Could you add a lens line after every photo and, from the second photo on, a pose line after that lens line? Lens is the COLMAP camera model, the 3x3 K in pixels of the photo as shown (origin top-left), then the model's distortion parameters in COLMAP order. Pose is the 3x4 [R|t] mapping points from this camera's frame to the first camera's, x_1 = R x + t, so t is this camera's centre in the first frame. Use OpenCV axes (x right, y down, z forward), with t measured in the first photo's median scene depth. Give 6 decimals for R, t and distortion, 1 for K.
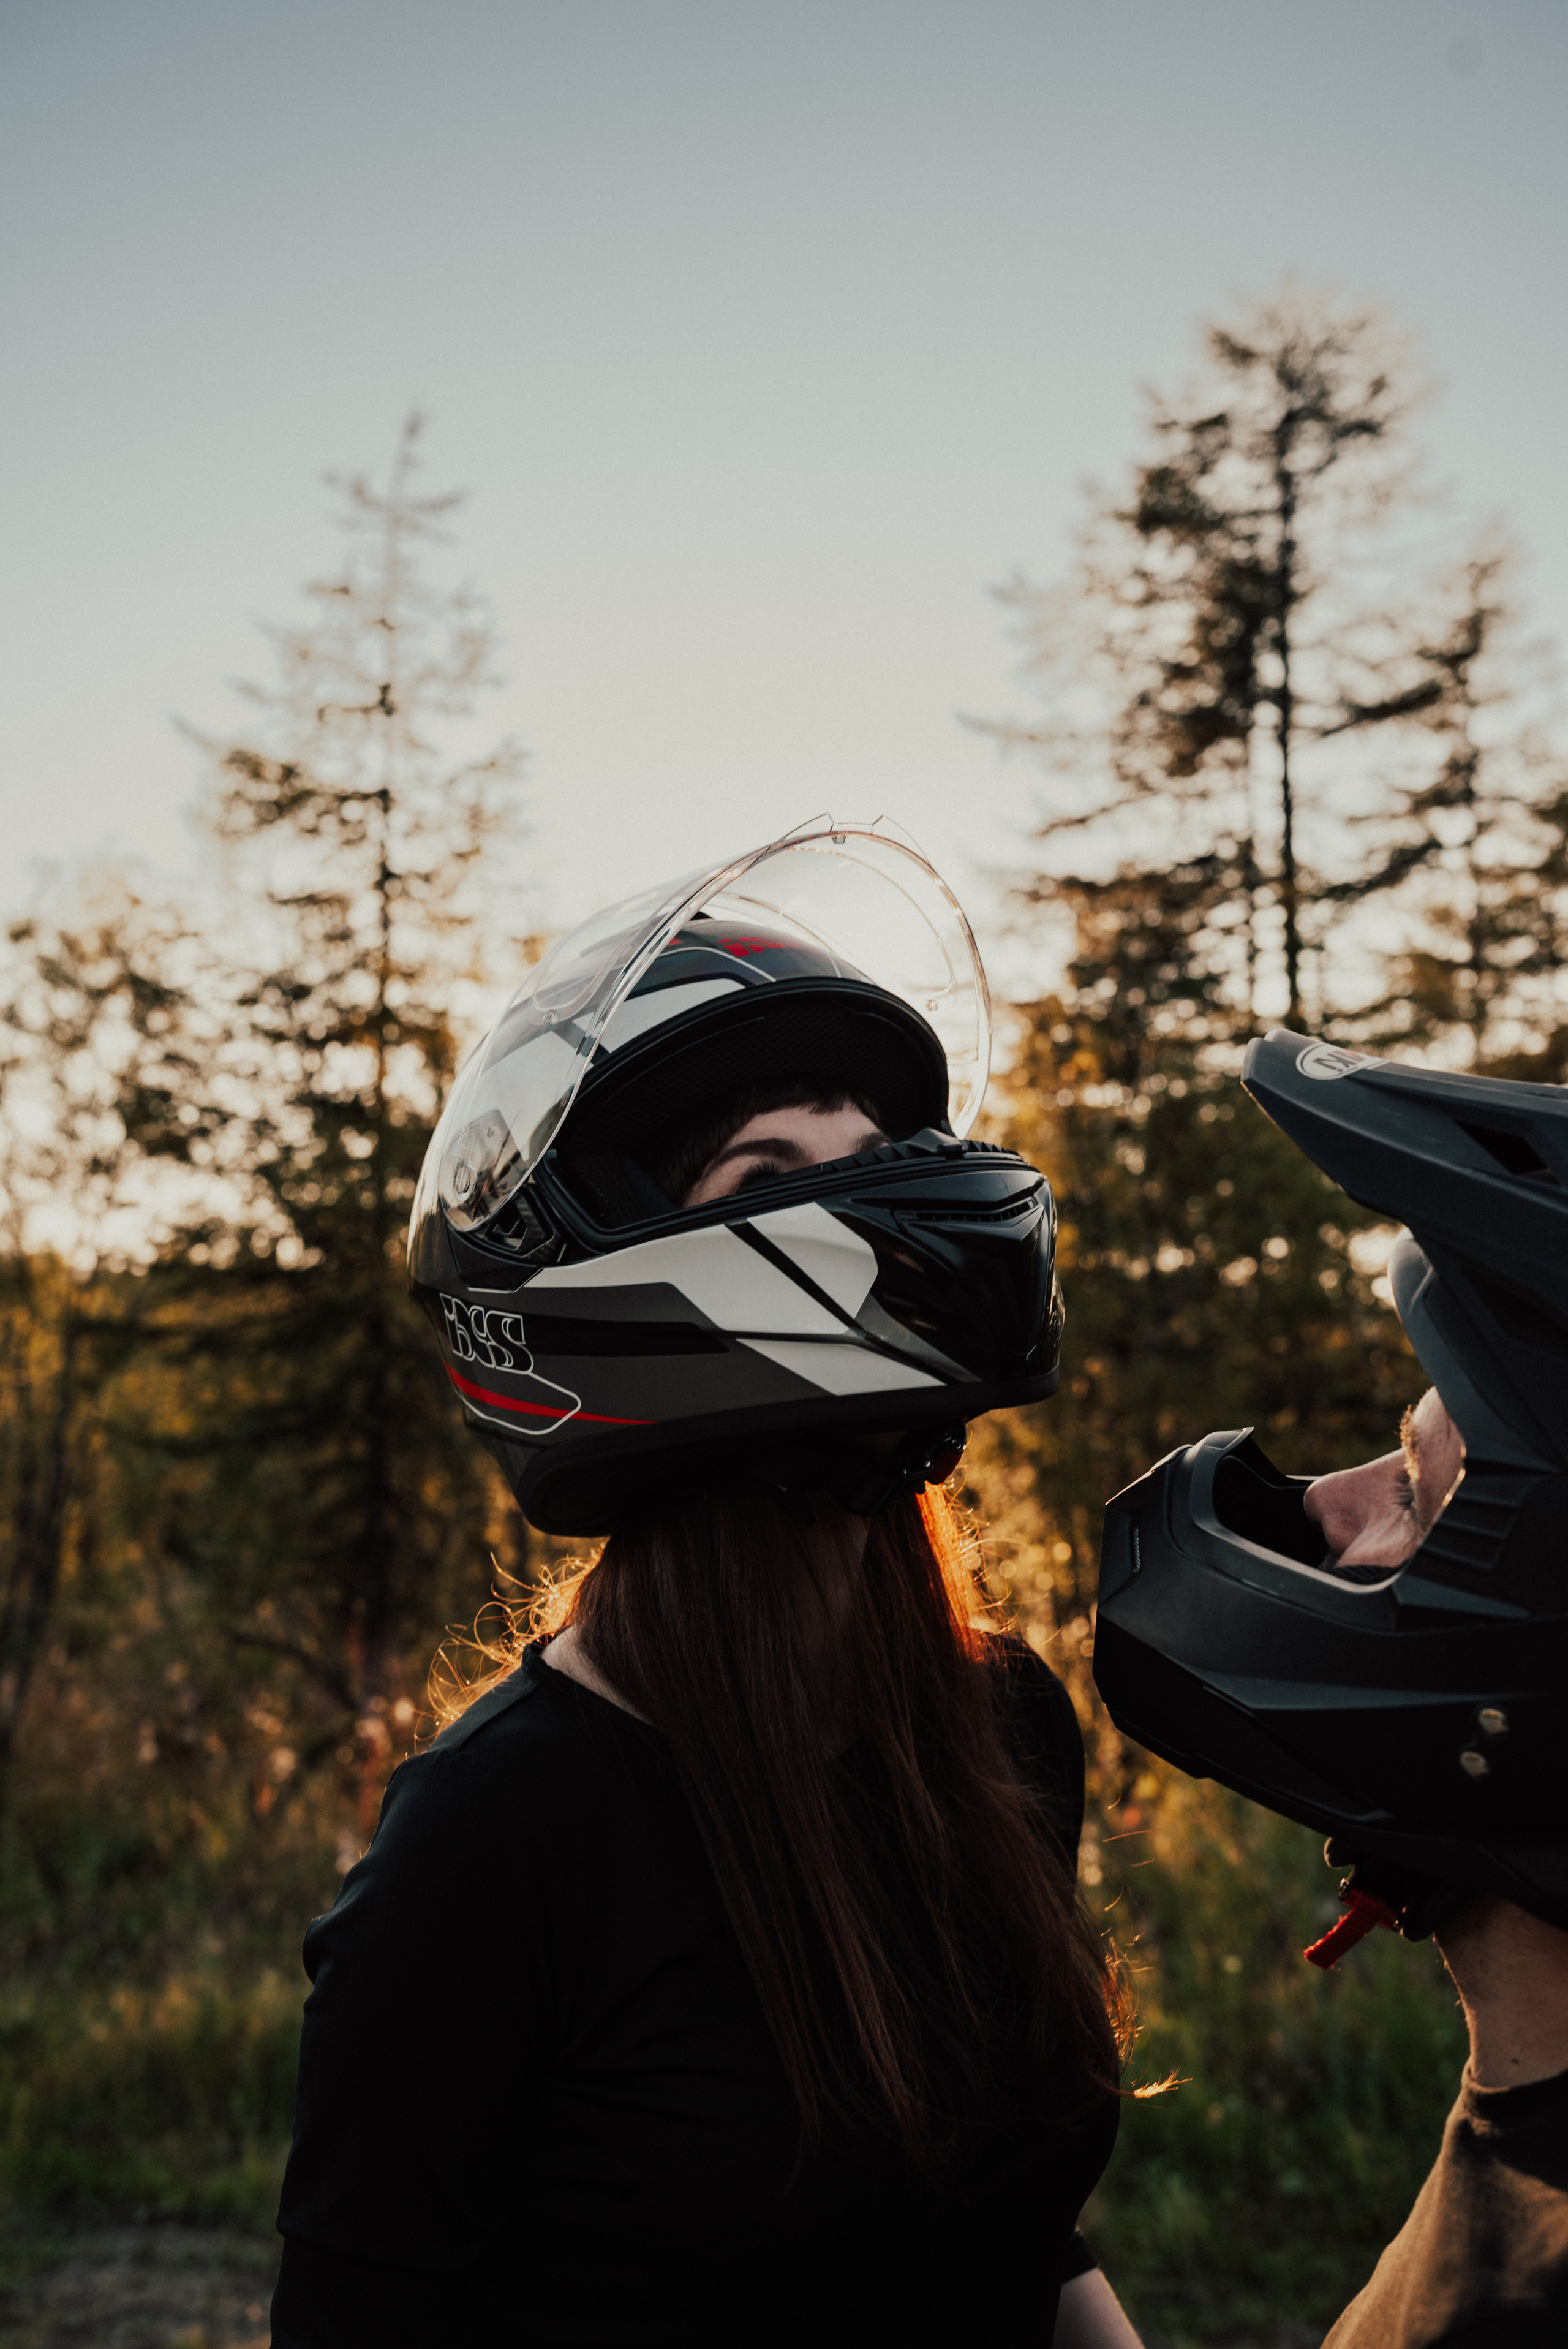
lens RADIAL K [[2553.2, 0, 784.0], [0, 2553.2, 1174.5], [0, 0, 1]] dist [-0.004709, 0.001253]
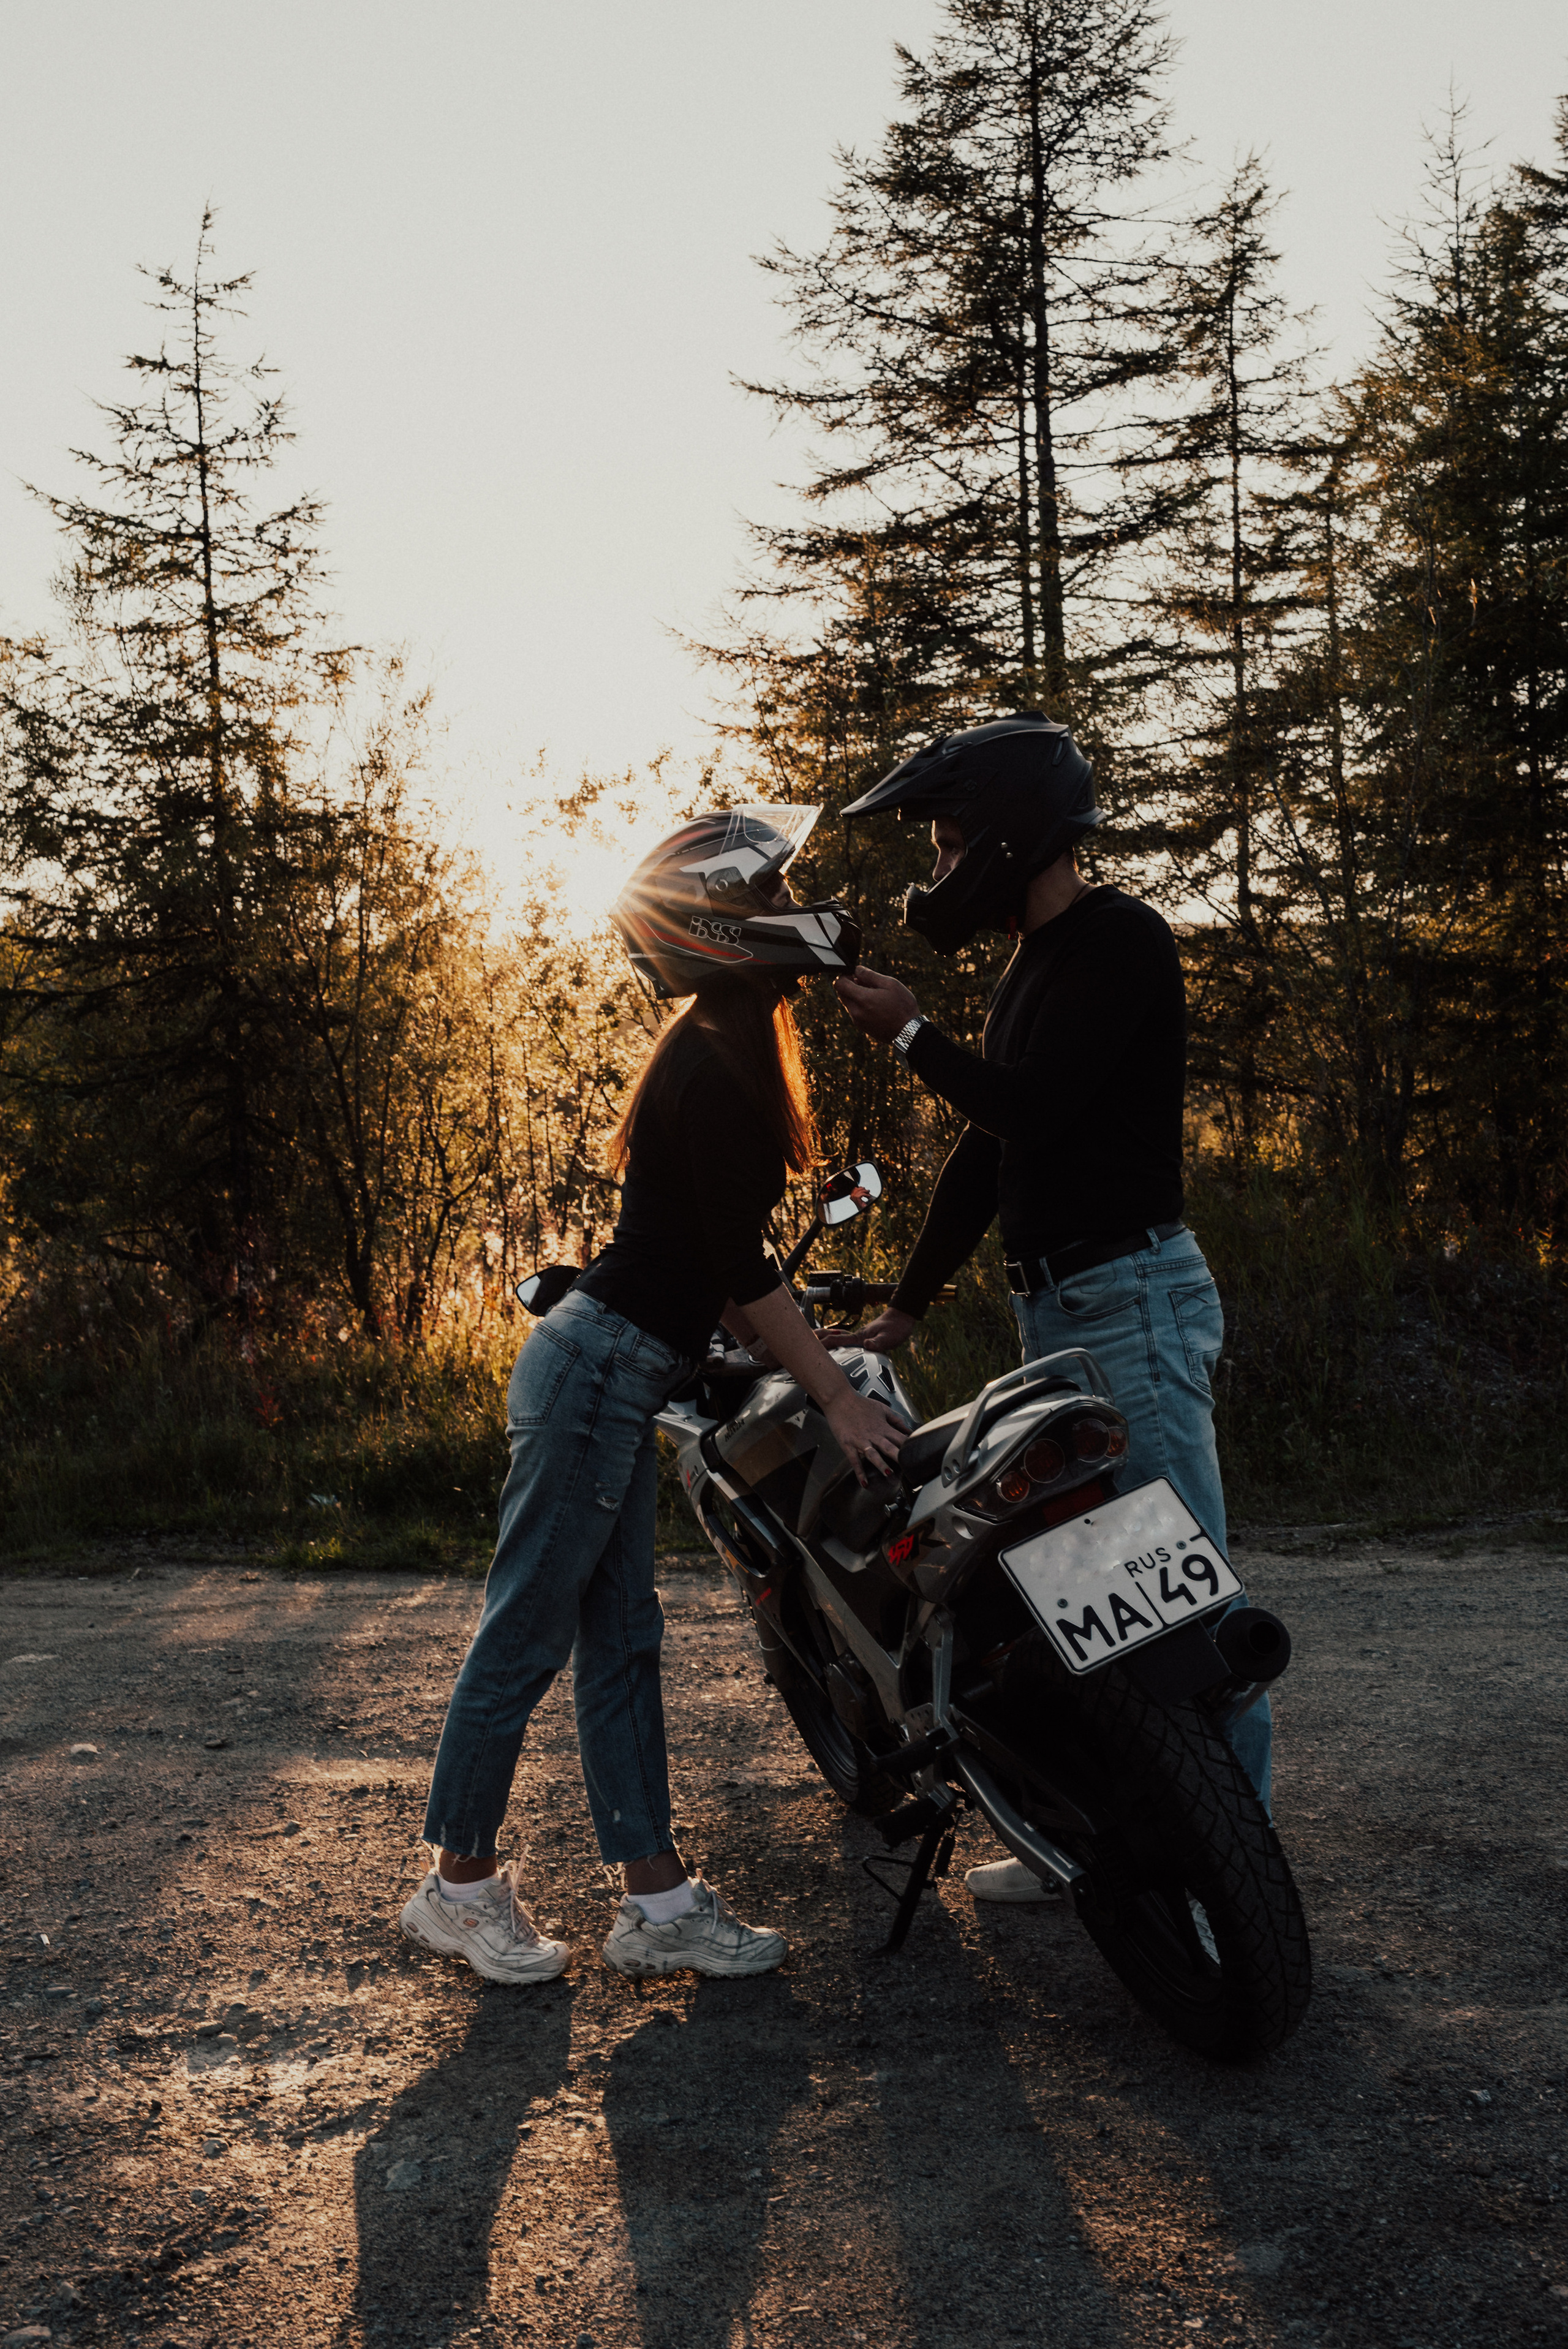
lens RADIAL K [[2553.2, 0, 784.0], [0, 2553.2, 1174.5], [0, 0, 1]] dist [-0.004709, 0.001253]
pose [[0.996936, -0.048892, 0.061053, 0.026347], [0.039817, 0.989082, 0.141886, -0.013499], [-0.067323, -0.139021, 0.987998, -0.239239]]
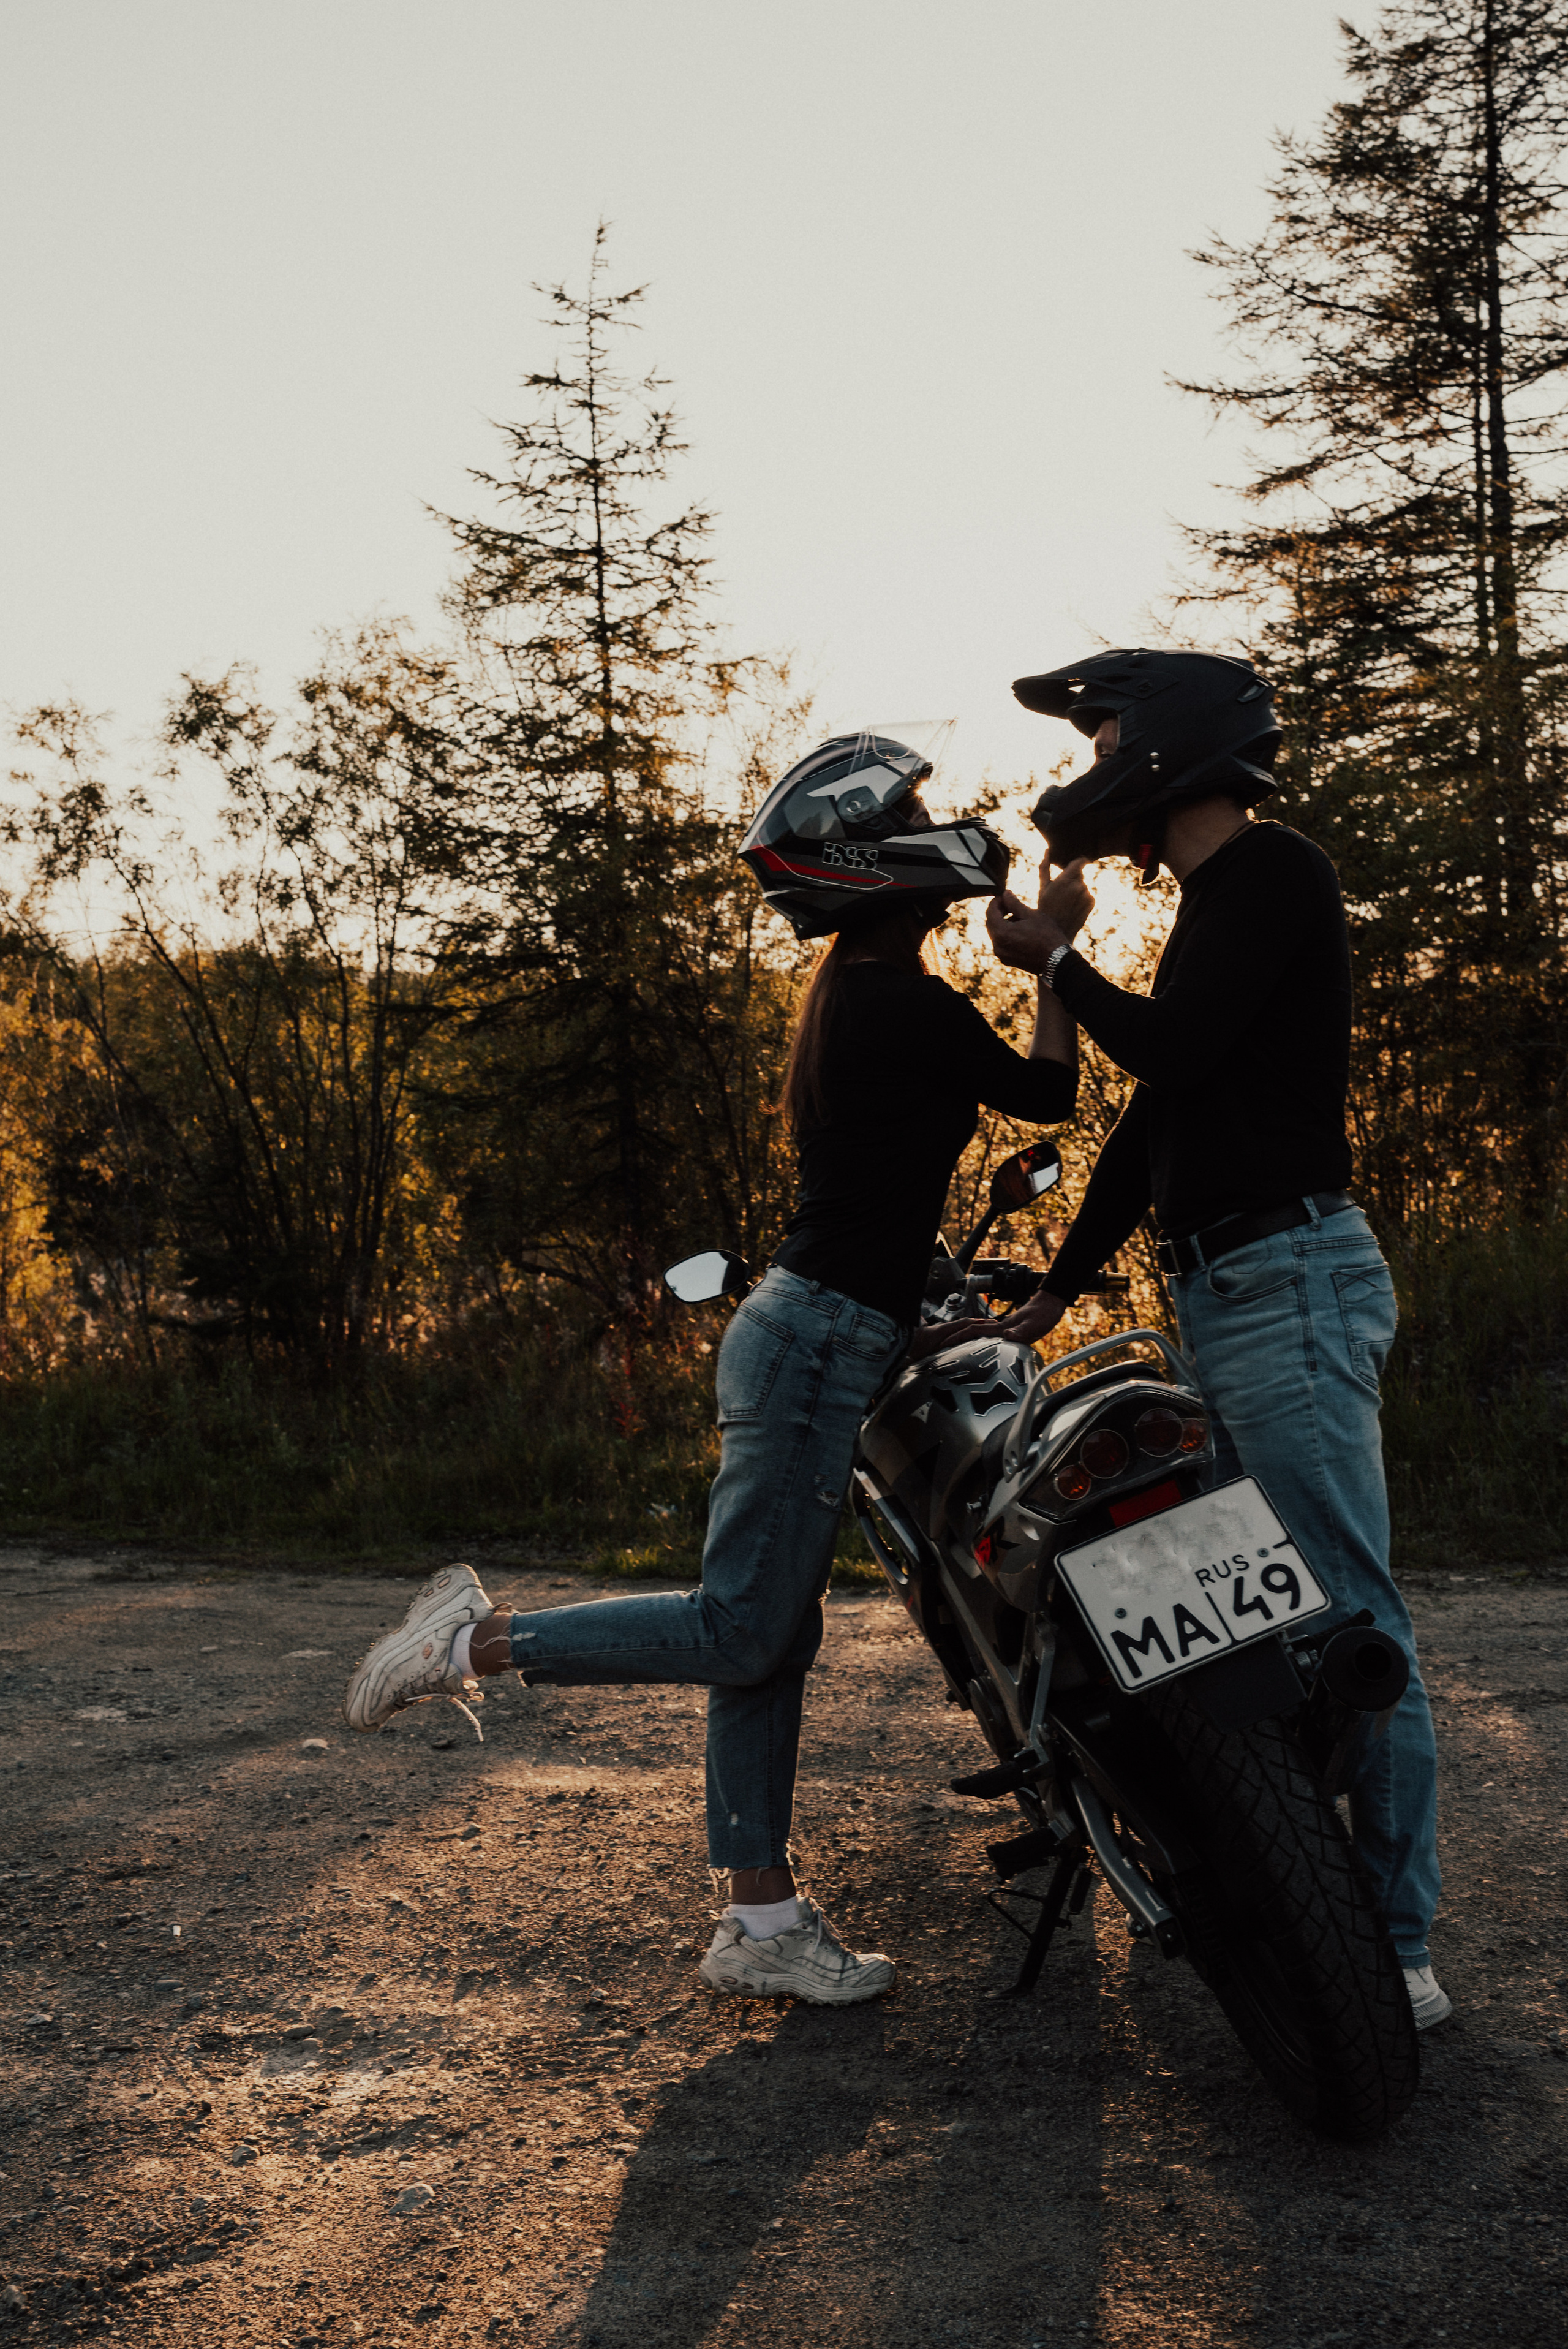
lens RADIAL K [[2578.3, 0, 788.5], [0, 2578.3, 1207.8], [0, 0, 1]] dist [0.002647, -0.000644]
pose [[0.992855, -0.042573, -0.111470, 0.054257], [0.057781, 0.988889, 0.136968, -0.005990], [0.104400, -0.142431, 0.984284, -0.225566]]
